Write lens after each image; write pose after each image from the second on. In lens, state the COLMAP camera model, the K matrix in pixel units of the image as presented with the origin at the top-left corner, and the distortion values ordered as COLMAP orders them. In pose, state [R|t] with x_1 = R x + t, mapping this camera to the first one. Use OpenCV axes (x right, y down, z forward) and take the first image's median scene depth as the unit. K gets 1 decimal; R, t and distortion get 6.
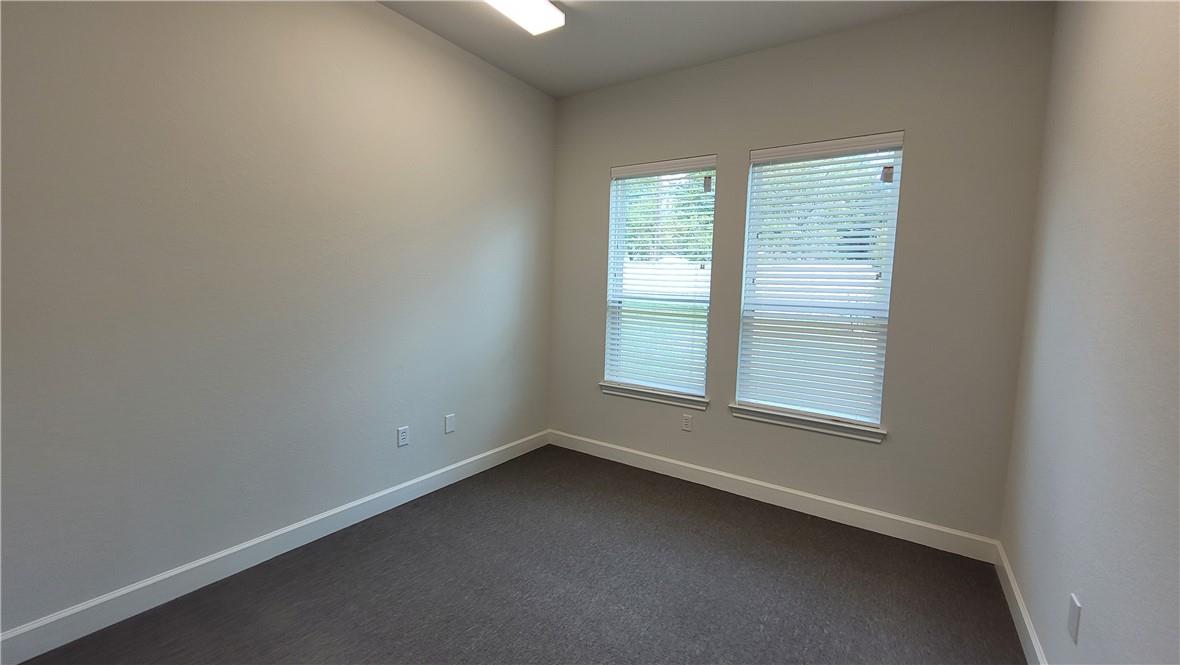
lens RADIAL K [[456.2, 0, 620.1], [0, 456.2, 319.0], [0, 0, 1]] dist [0.000945, 0.000035]
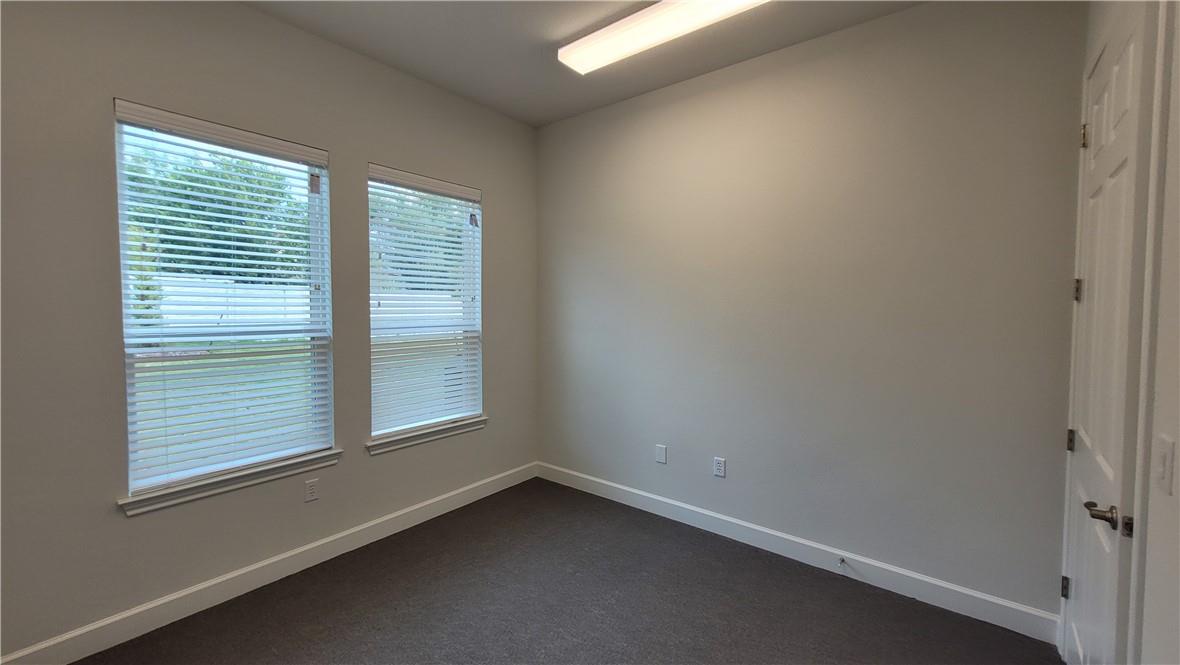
lens RADIAL K [[460.7, 0, 582.7], [0, 460.7, 335.7], [0, 0, 1]] dist [0.000274, 0.000100]
pose [[0.127338, -0.083332, 0.988353, -0.559788], [0.089133, 0.993394, 0.072274, -0.047445], [-0.987846, 0.078892, 0.133924, 0.442368]]
